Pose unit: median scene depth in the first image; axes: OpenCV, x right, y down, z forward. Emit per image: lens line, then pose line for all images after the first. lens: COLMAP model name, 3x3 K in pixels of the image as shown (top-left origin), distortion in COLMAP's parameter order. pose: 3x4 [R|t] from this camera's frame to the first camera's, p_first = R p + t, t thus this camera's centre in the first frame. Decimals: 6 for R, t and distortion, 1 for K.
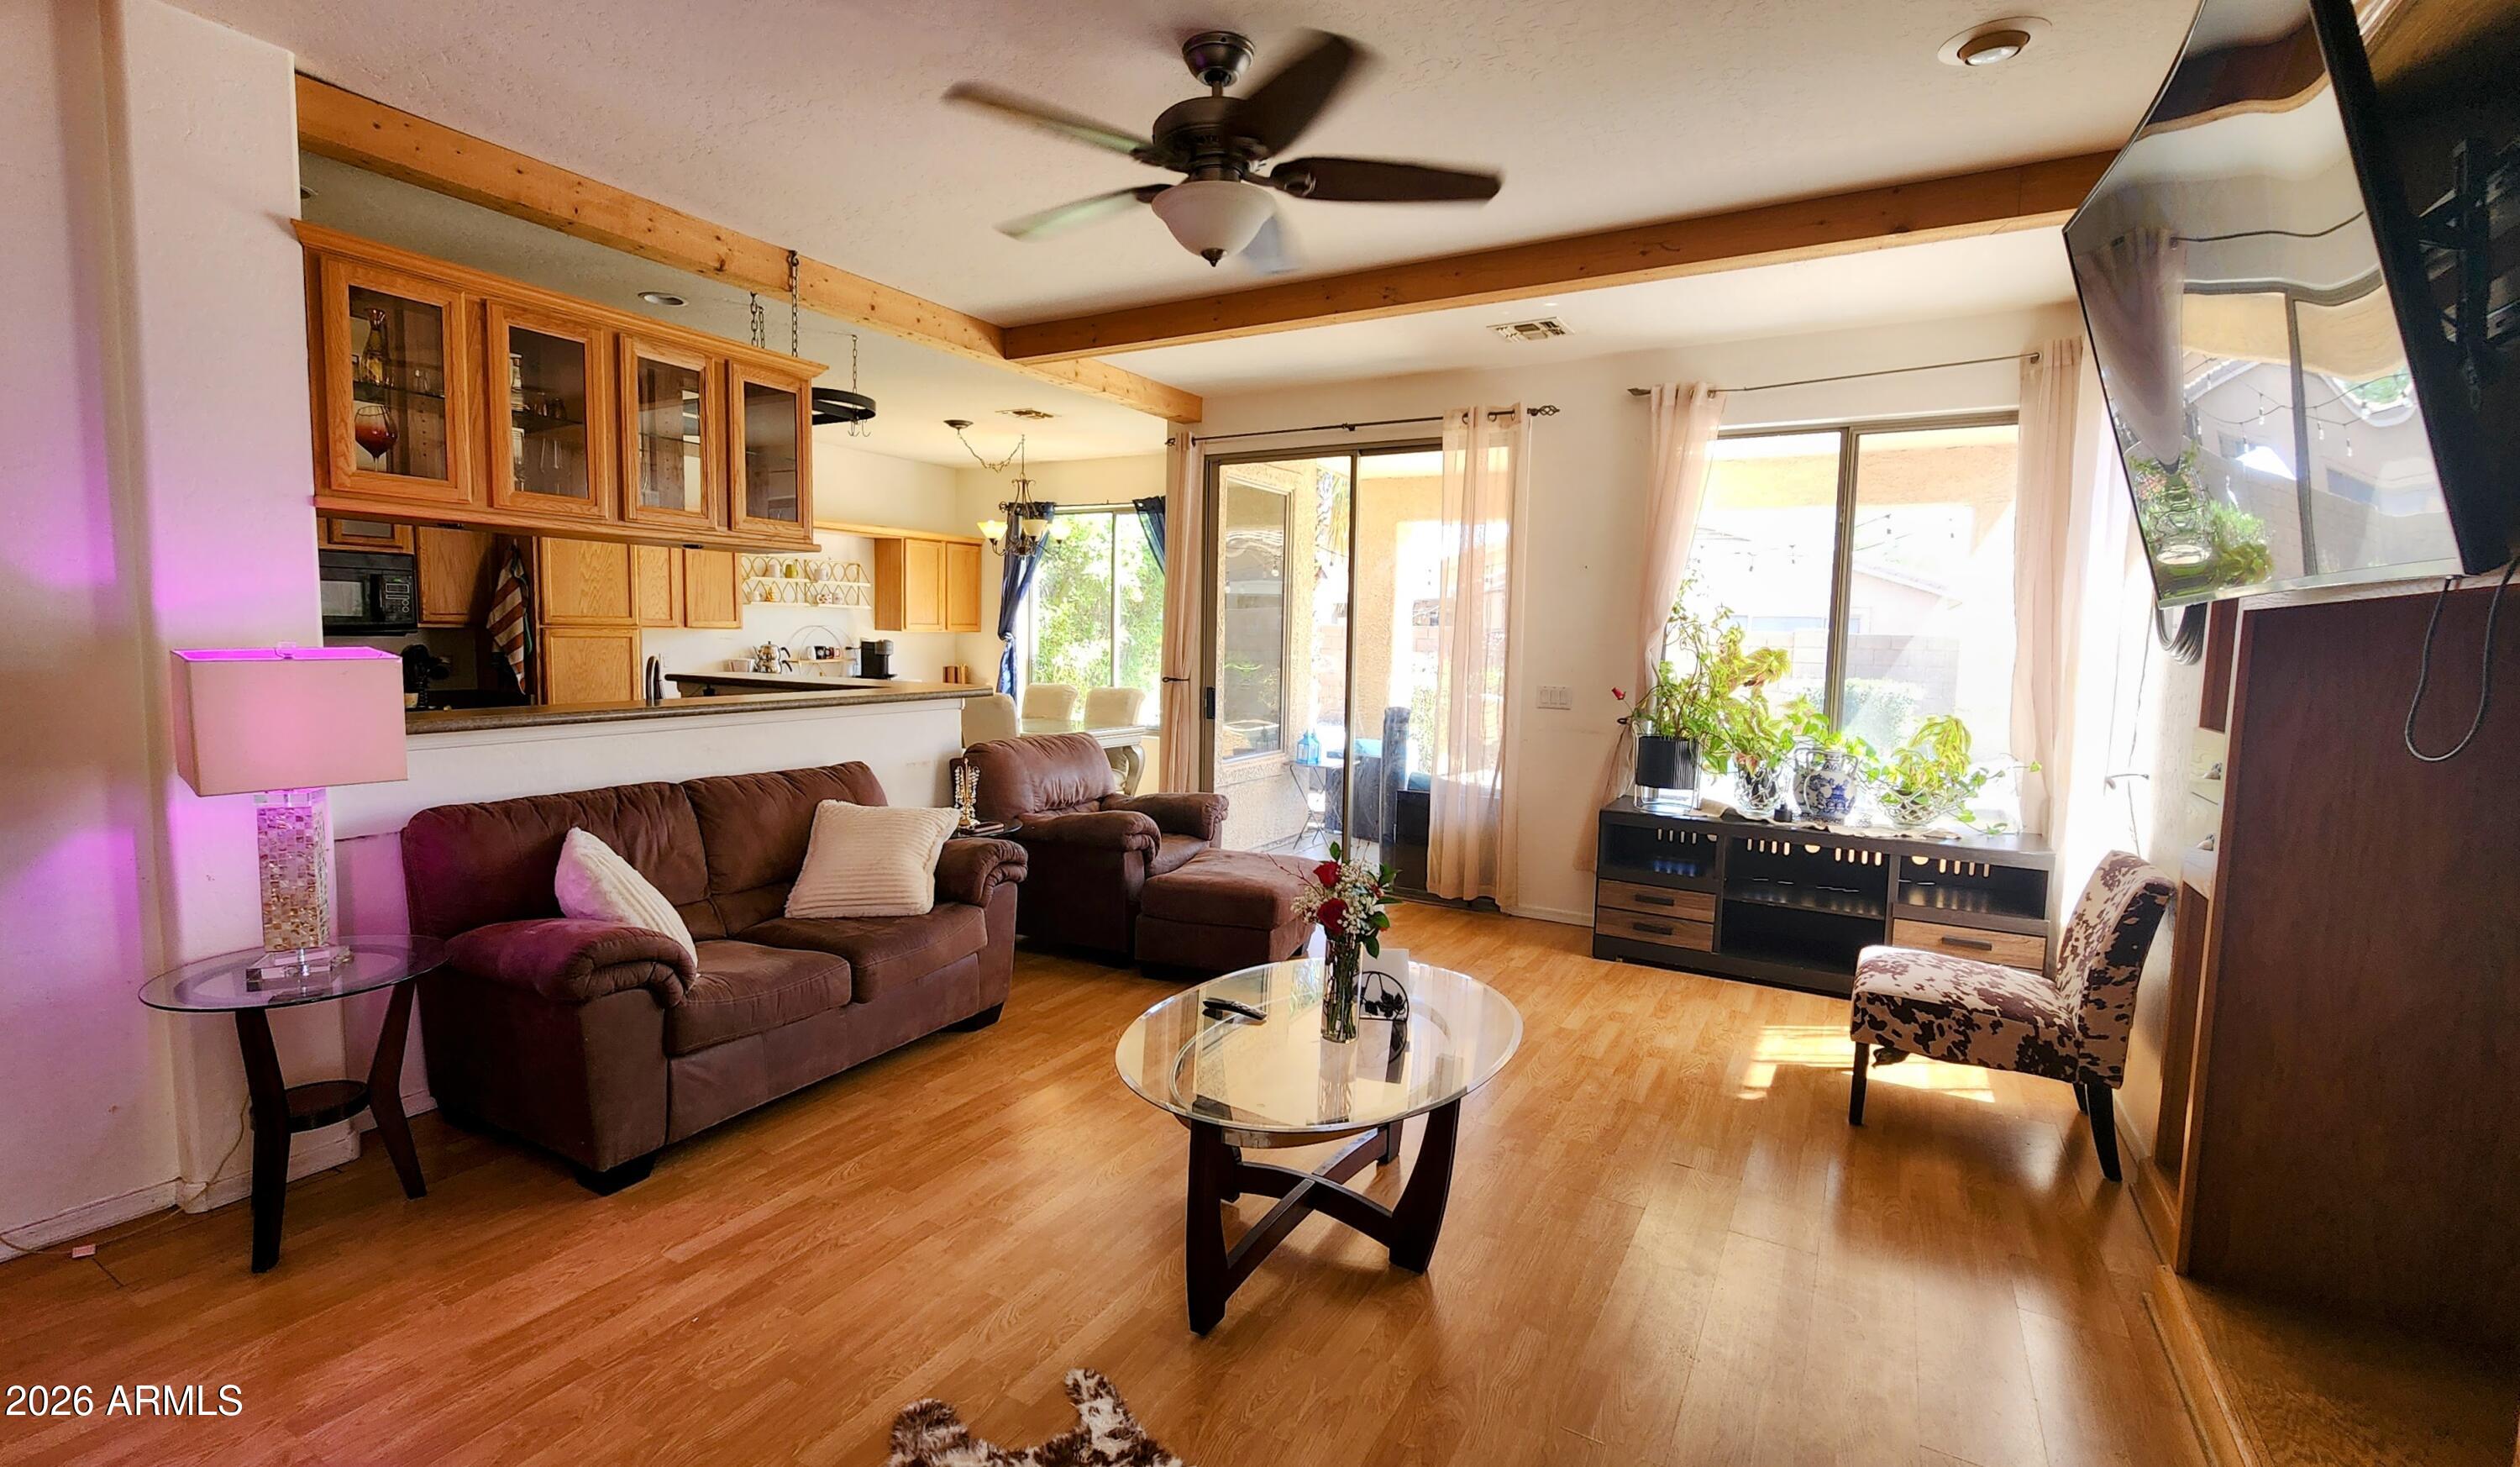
lens RADIAL K [[1102.0, 0, 1201.1], [0, 1102.0, 737.4], [0, 0, 1]] dist [-0.027527, -0.000278]
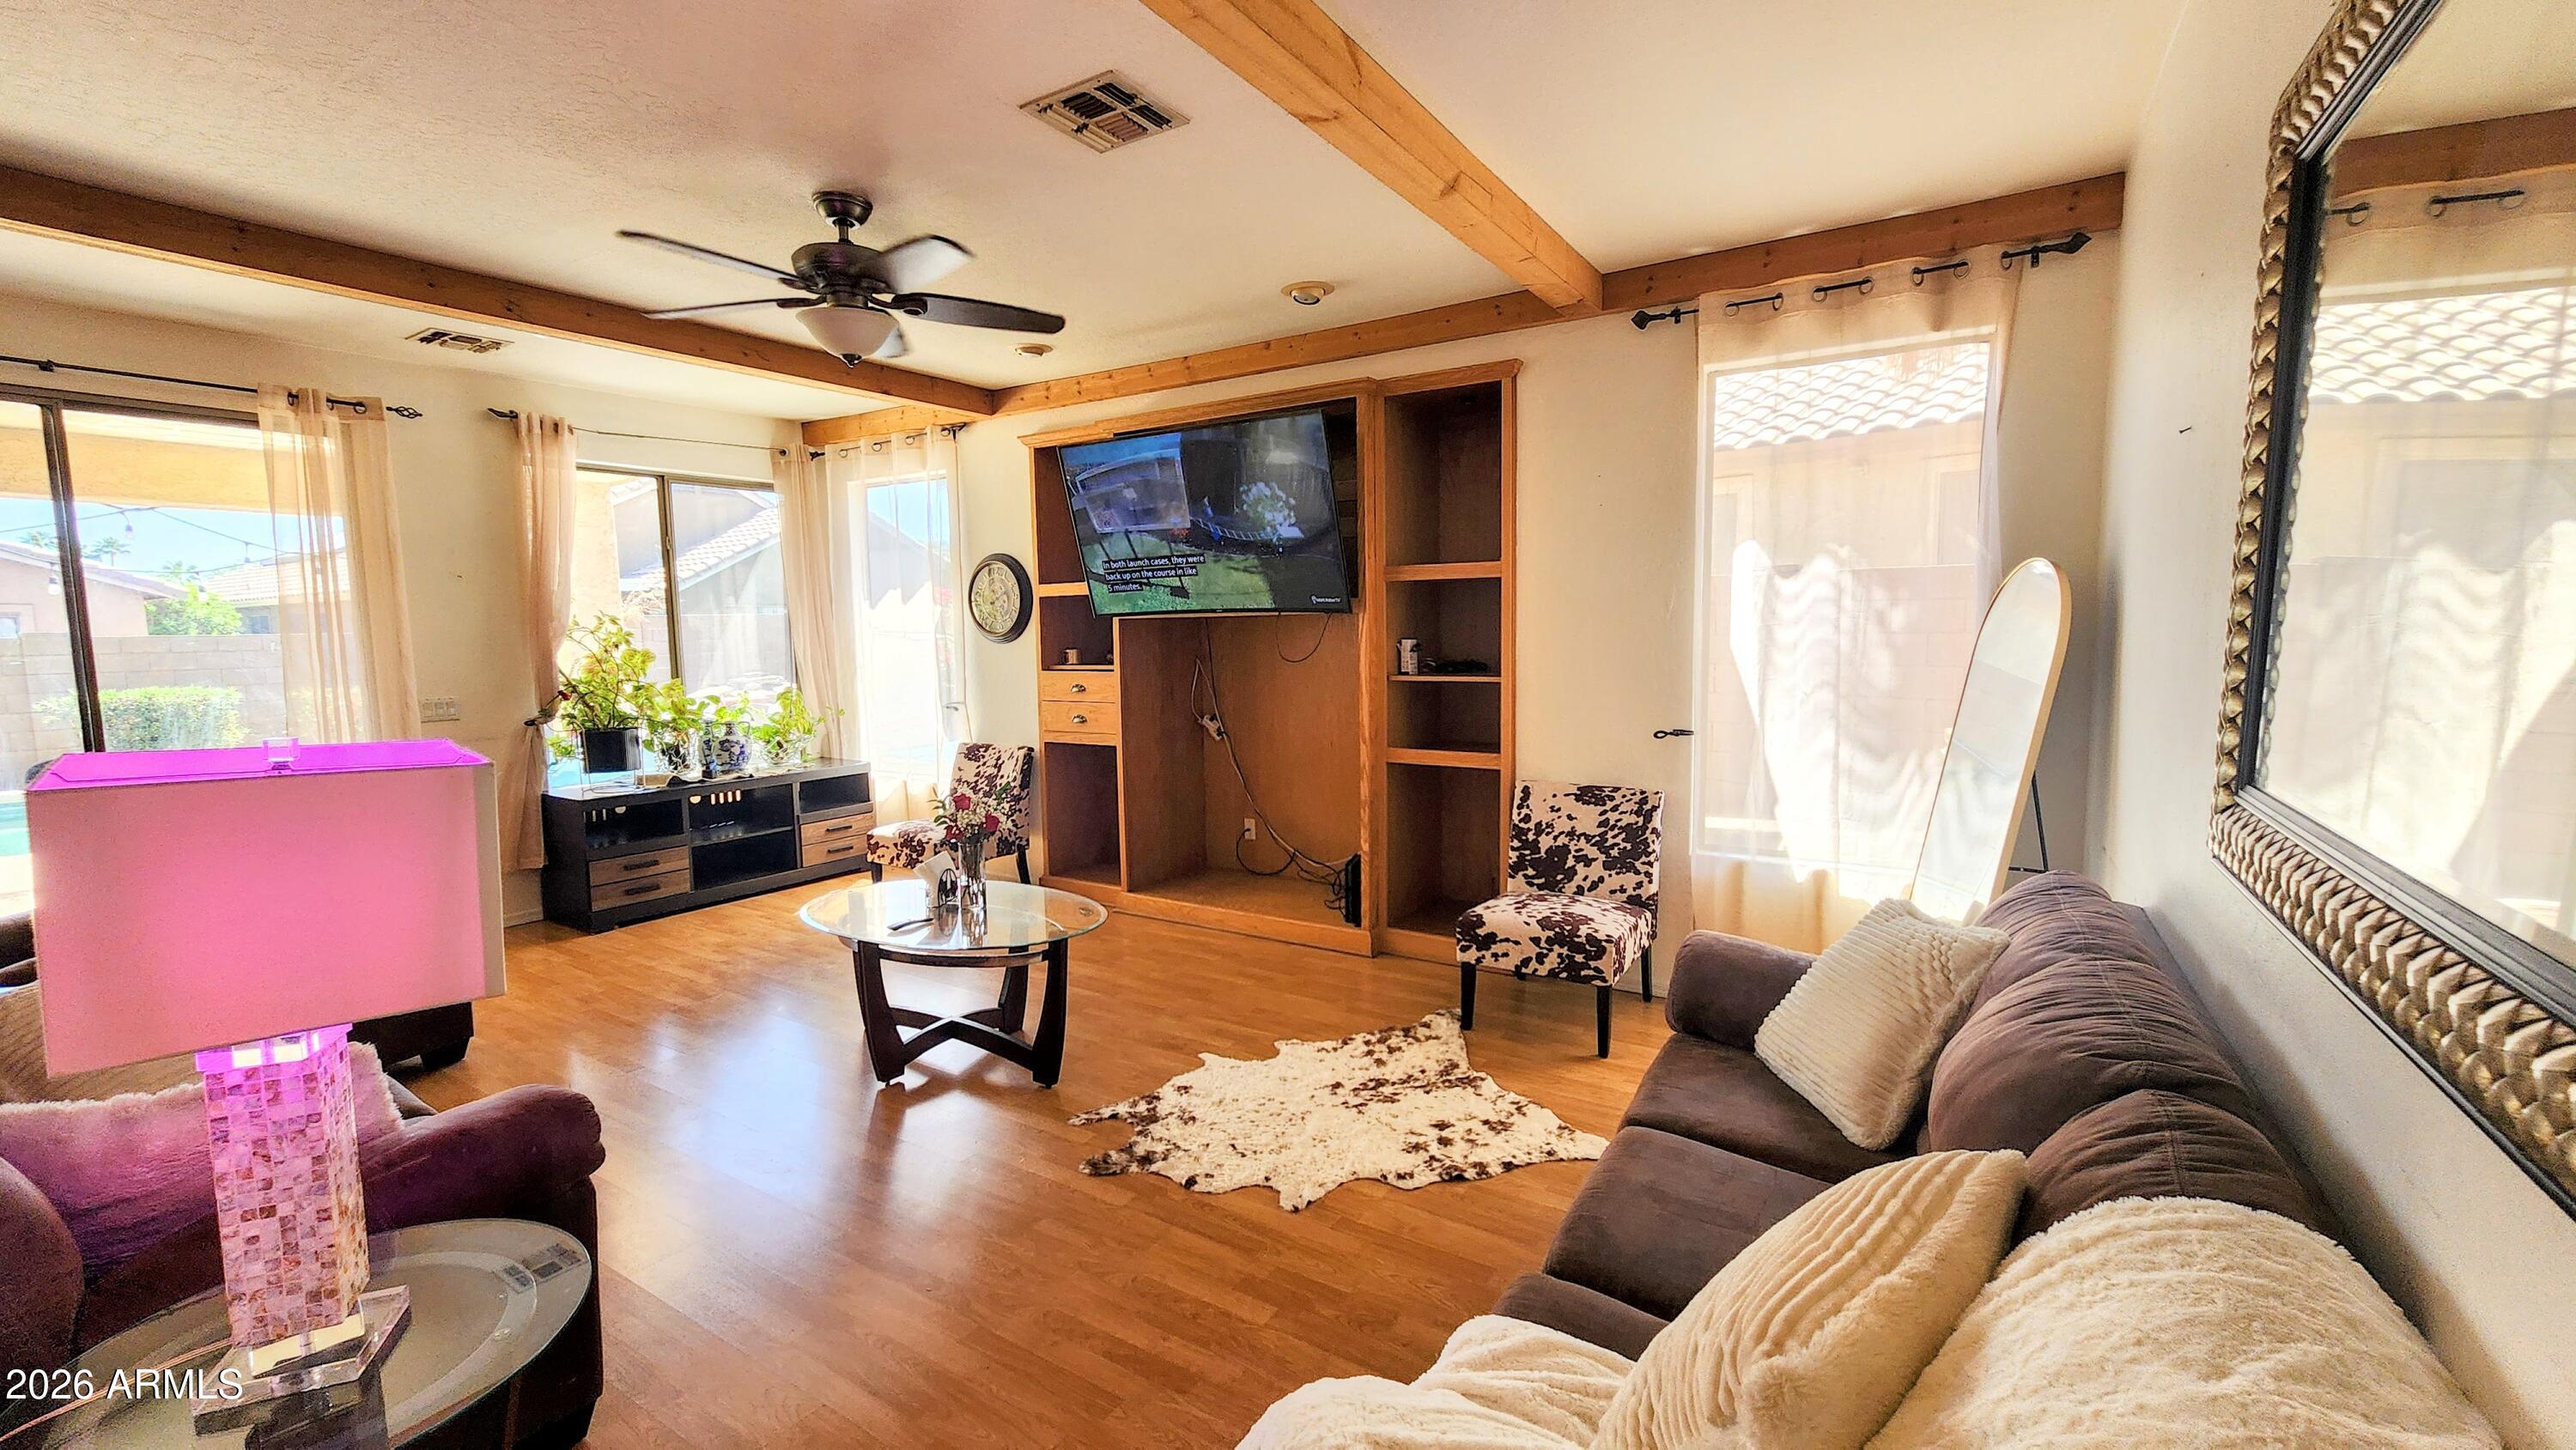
lens RADIAL K [[1064.9, 0, 1295.9], [0, 1064.9, 727.6], [0, 0, 1]] dist [0.001688, 0.000134]
pose [[-0.010799, -0.118801, 0.992859, -0.667223], [0.111155, 0.986621, 0.119264, -0.052332], [-0.993744, 0.111649, 0.002551, 0.261970]]
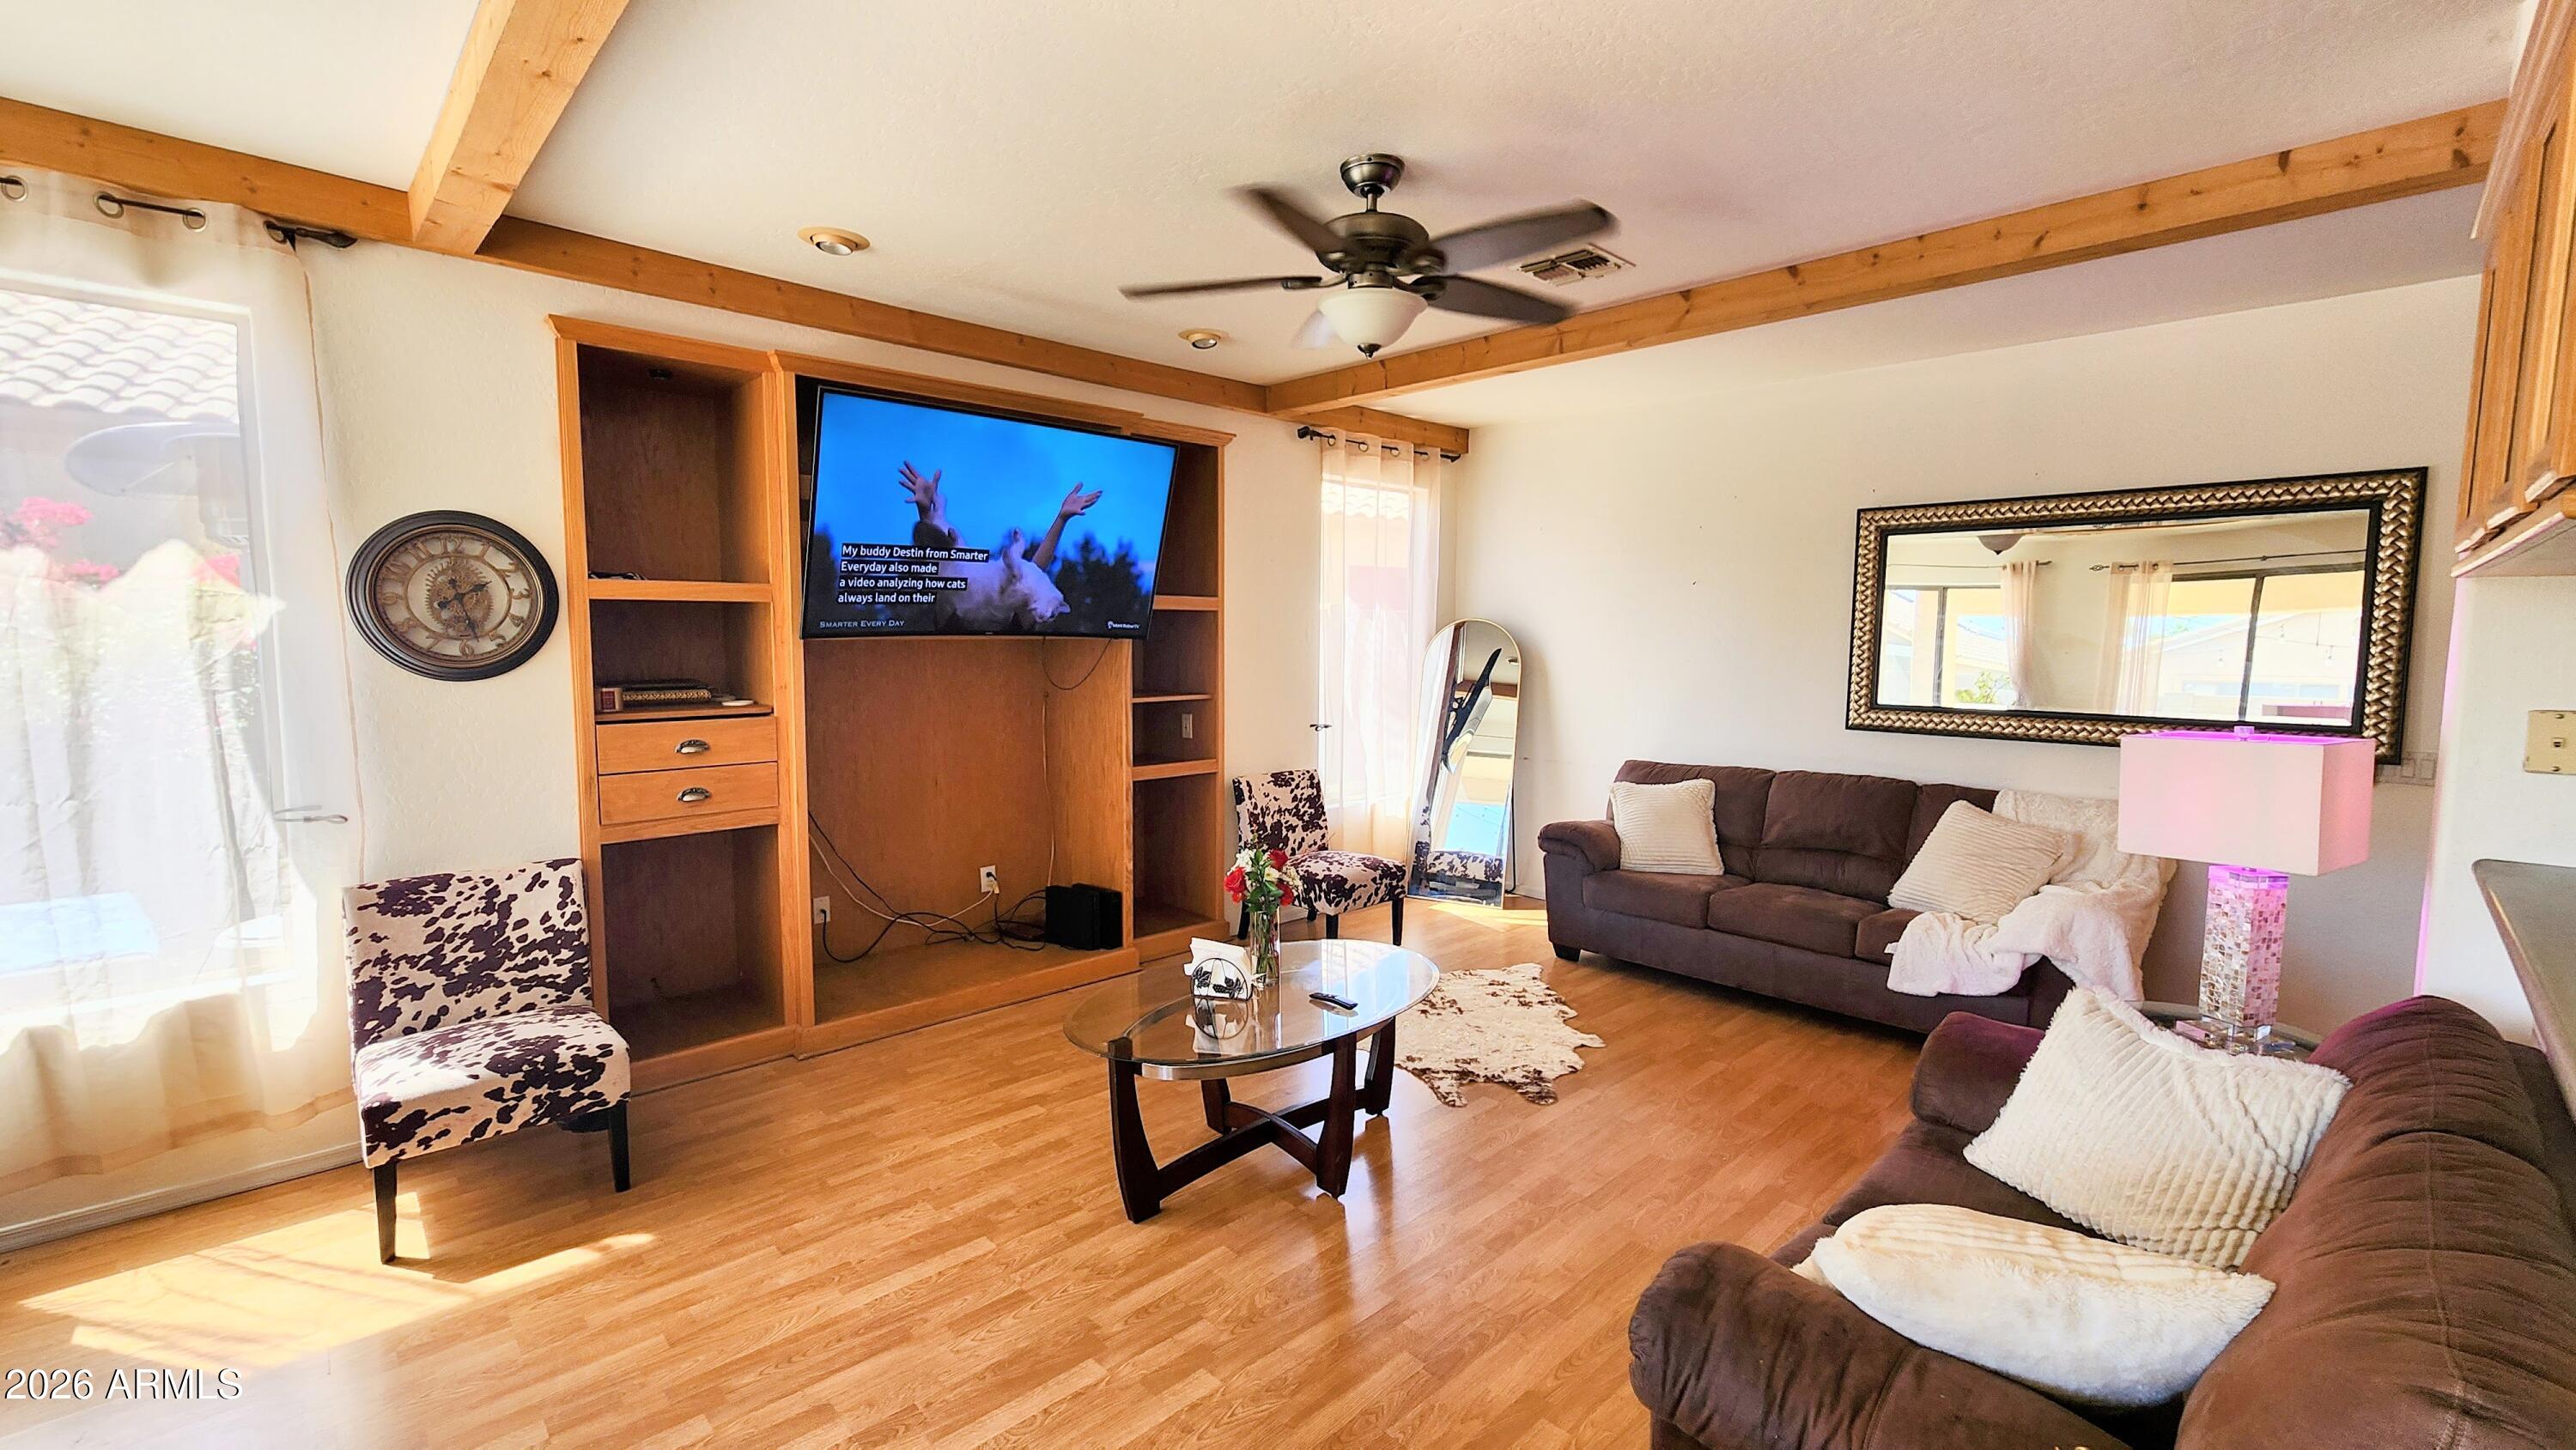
lens RADIAL K [[1064.9, 0, 1301.4], [0, 1064.9, 668.4], [0, 0, 1]] dist [0.001688, 0.000134]
pose [[-0.977236, -0.005573, 0.212082, -0.084584], [0.017906, 0.993921, 0.108627, -0.104054], [-0.211399, 0.109951, -0.971196, 1.085664]]
